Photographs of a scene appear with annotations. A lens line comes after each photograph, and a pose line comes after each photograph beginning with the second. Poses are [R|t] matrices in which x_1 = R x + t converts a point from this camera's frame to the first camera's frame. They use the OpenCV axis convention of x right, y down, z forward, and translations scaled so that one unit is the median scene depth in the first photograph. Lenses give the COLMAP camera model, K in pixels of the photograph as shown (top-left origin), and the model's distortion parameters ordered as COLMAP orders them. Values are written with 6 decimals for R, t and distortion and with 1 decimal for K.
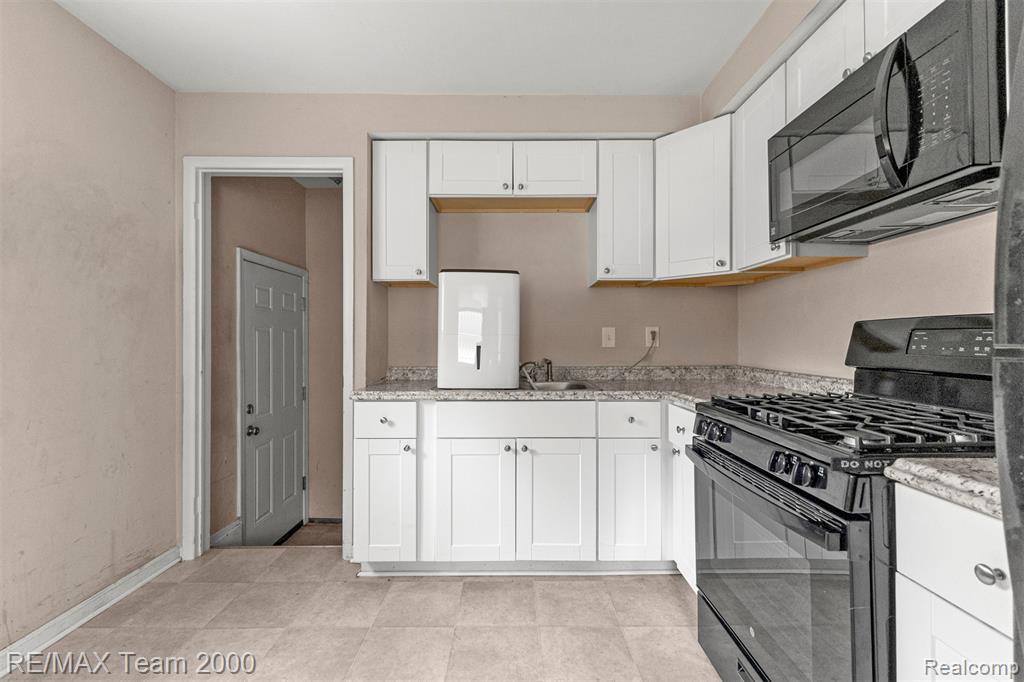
lens RADIAL K [[442.3, 0, 512.7], [0, 442.3, 337.9], [0, 0, 1]] dist [0.008020, -0.000135]
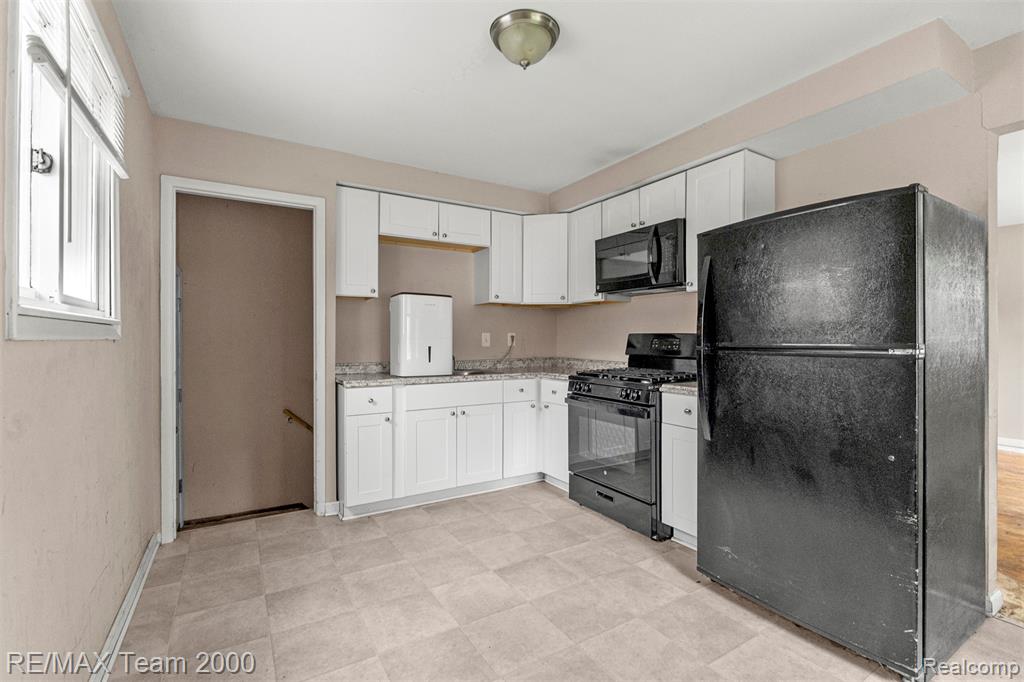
lens RADIAL K [[456.5, 0, 512.3], [0, 456.5, 338.3], [0, 0, 1]] dist [0.002154, 0.000100]
pose [[0.856984, 0.002162, 0.515338, -0.625049], [-0.004620, 0.999983, 0.003486, -0.015473], [-0.515322, -0.005368, 0.856980, -0.434104]]
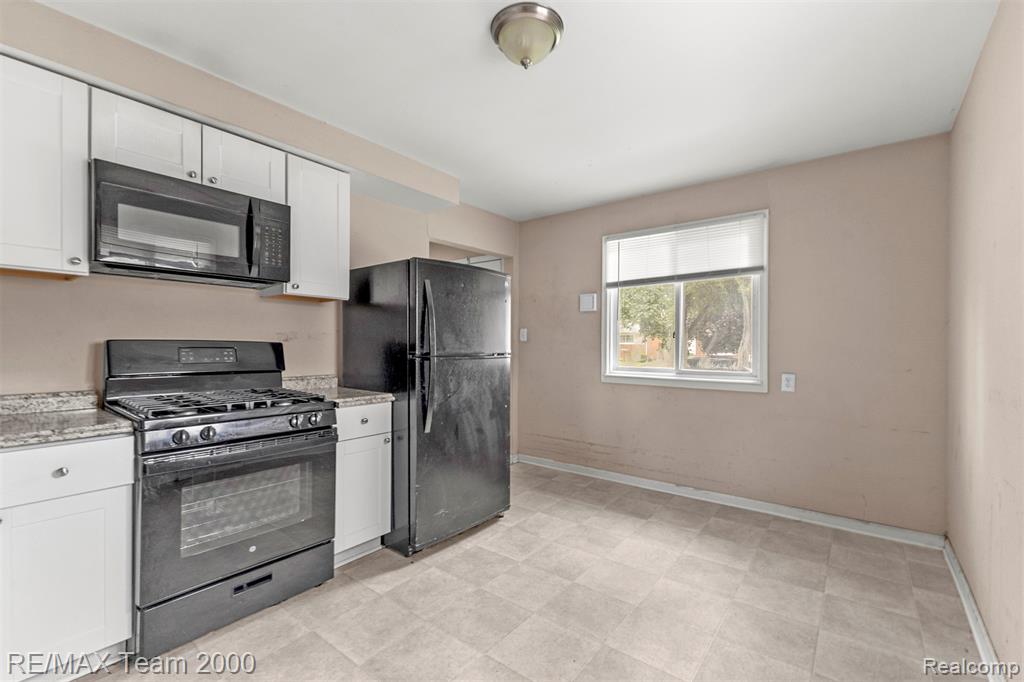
lens RADIAL K [[442.3, 0, 511.5], [0, 442.3, 348.1], [0, 0, 1]] dist [0.008020, -0.000135]
pose [[-0.781480, 0.004651, 0.623913, -0.645480], [-0.001082, 0.999961, -0.008810, 0.001703], [-0.623929, -0.007560, -0.781444, 1.435540]]
